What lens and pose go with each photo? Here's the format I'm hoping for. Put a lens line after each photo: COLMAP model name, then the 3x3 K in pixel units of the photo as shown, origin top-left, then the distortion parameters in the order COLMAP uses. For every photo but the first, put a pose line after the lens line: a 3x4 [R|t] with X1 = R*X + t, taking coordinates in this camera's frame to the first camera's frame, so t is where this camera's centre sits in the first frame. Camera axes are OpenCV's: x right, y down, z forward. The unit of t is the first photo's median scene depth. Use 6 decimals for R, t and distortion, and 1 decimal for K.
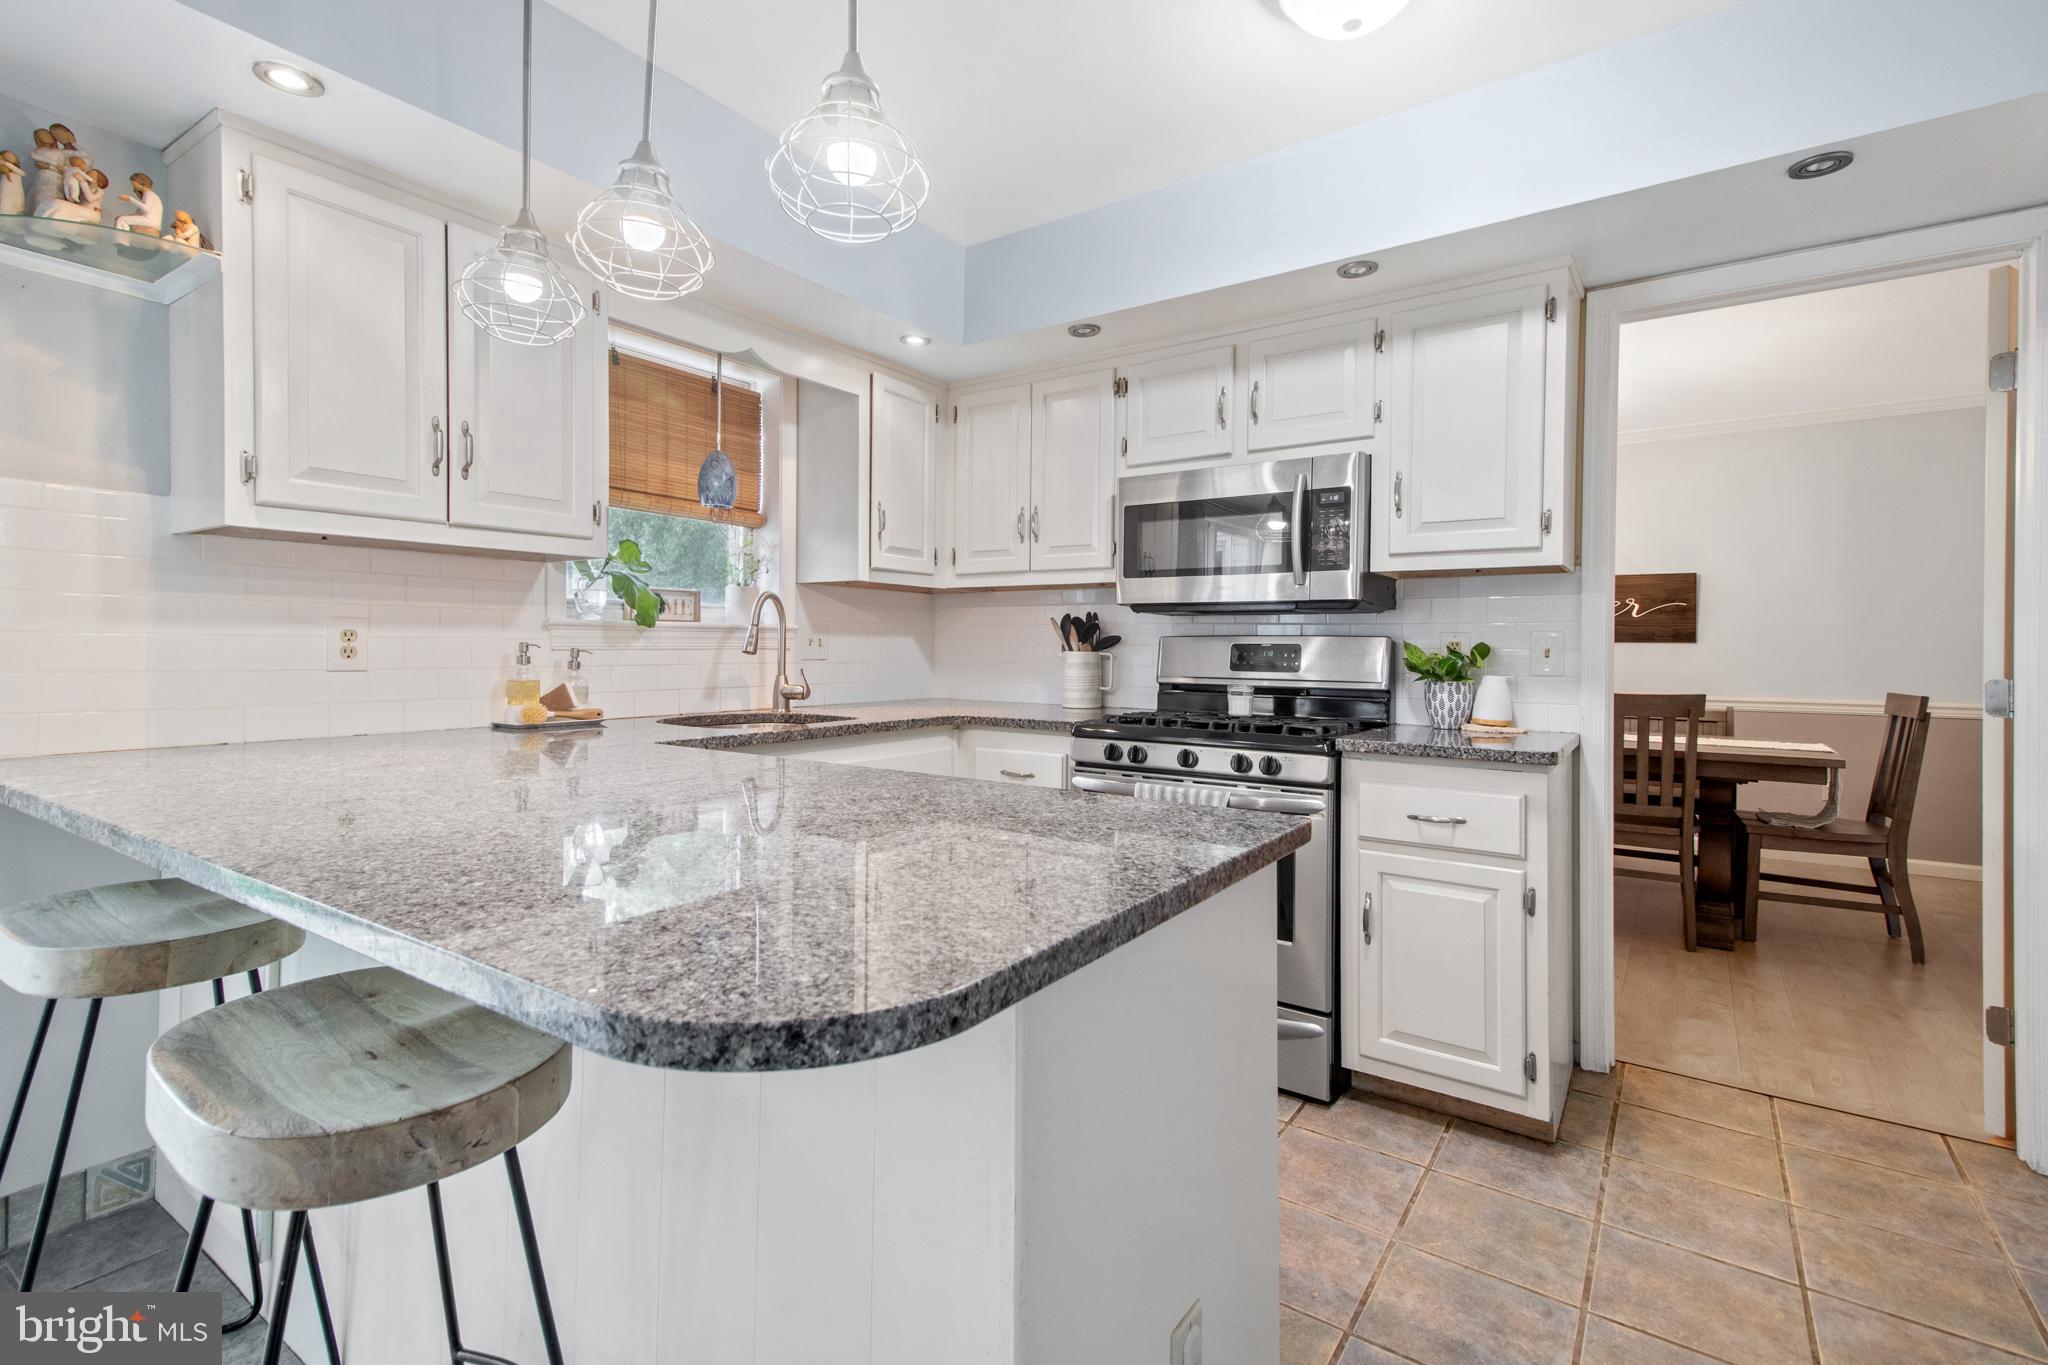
lens RADIAL K [[950.0, 0, 1025.9], [0, 950.0, 645.9], [0, 0, 1]] dist [0.009957, -0.002507]
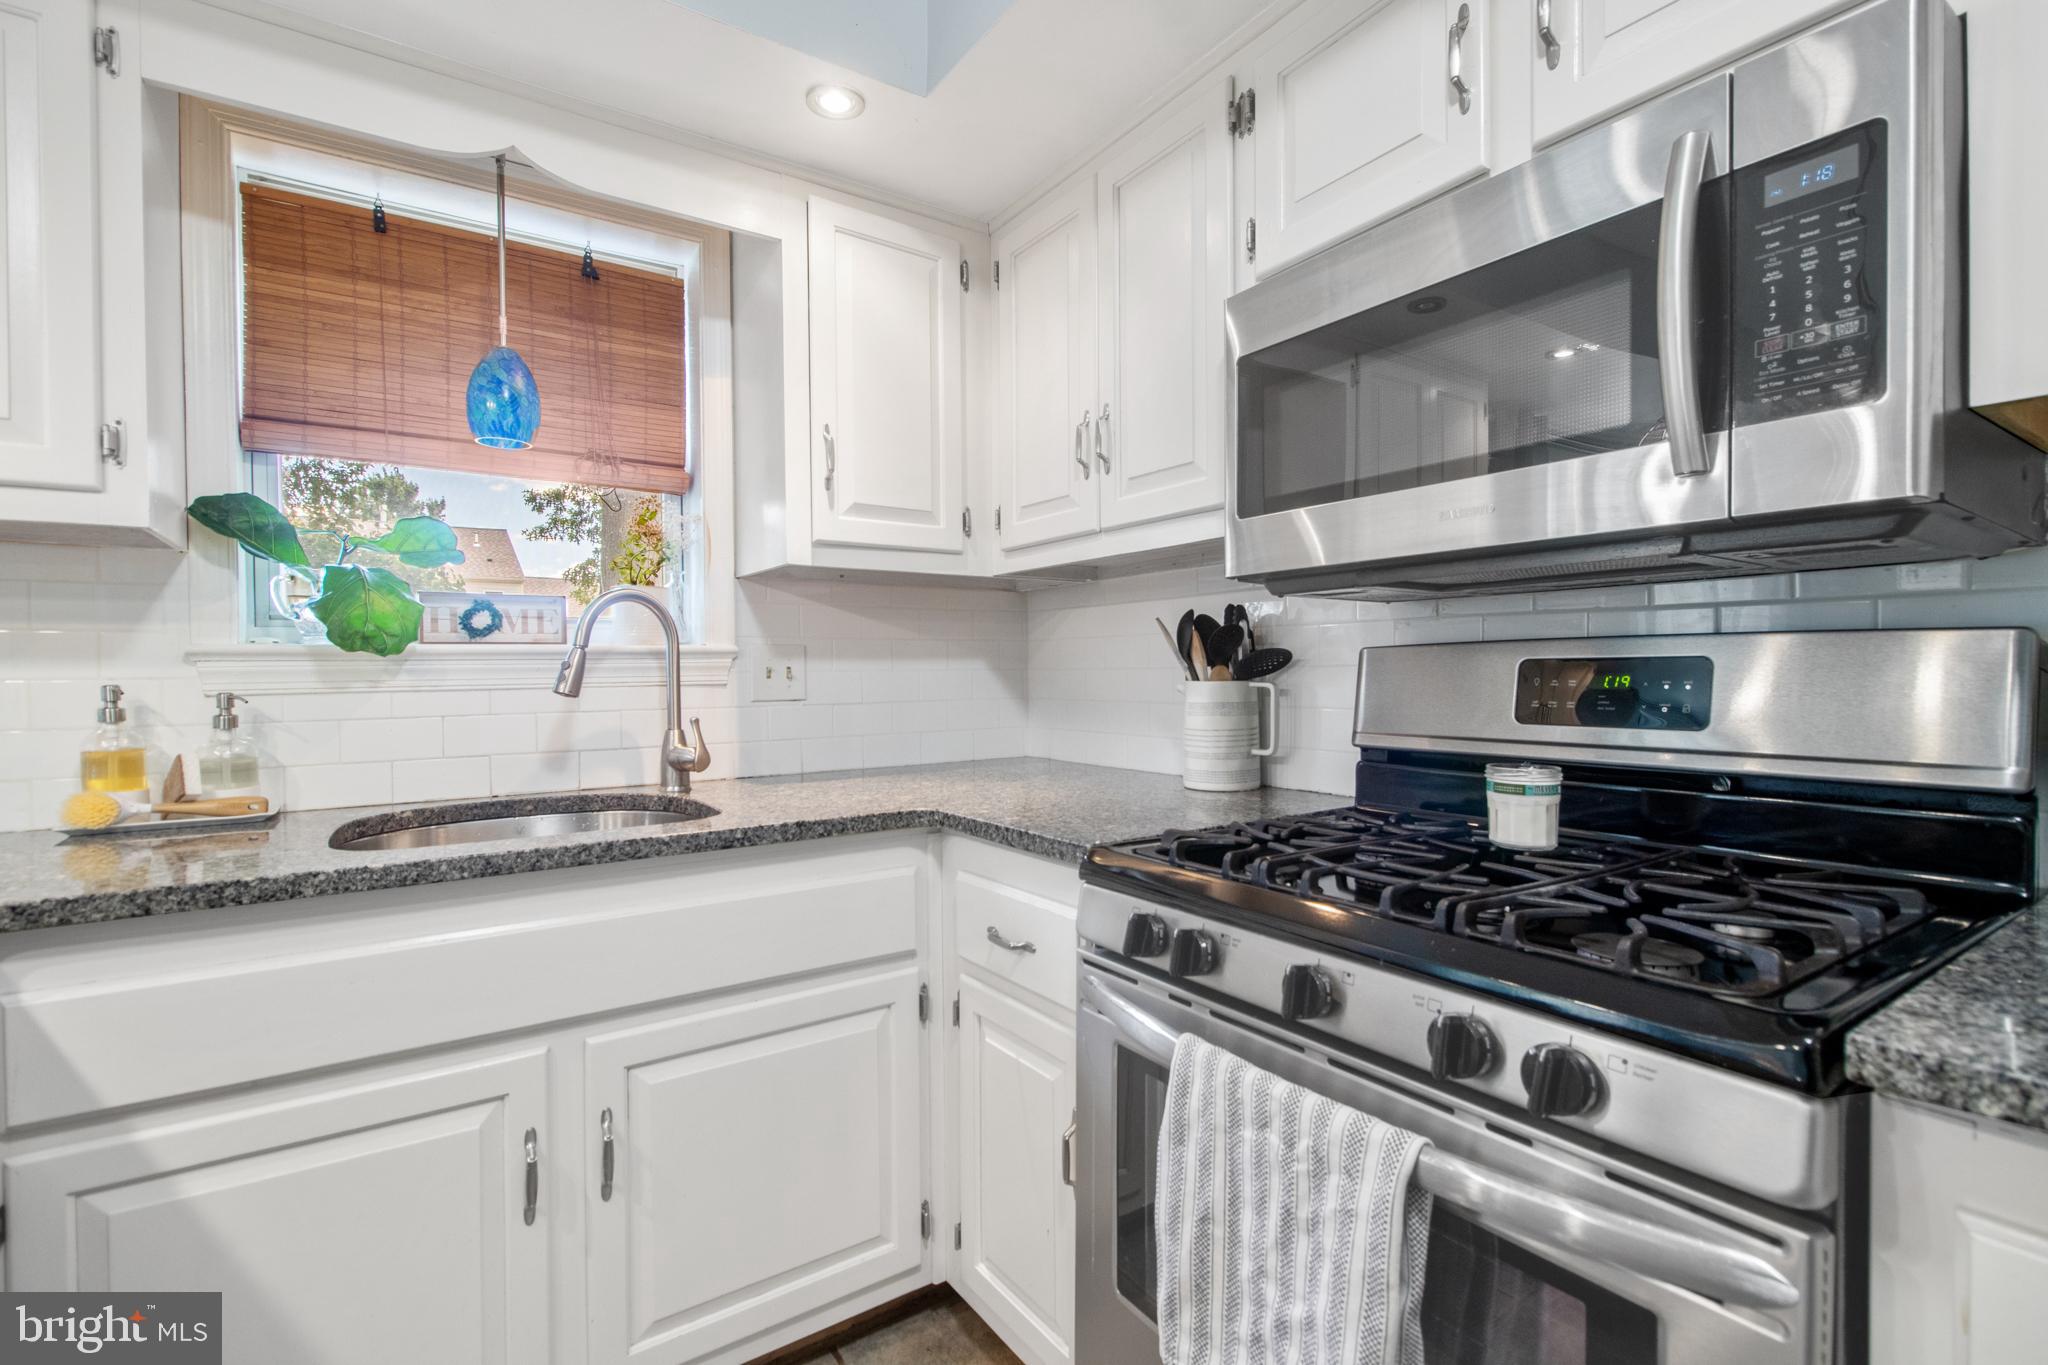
lens RADIAL K [[950.0, 0, 1023.5], [0, 950.0, 672.6], [0, 0, 1]] dist [0.009957, -0.002507]
pose [[0.926936, -0.018041, -0.374784, 0.169772], [0.019070, 0.999818, -0.000961, -0.000398], [0.374733, -0.006256, 0.927112, 0.524573]]
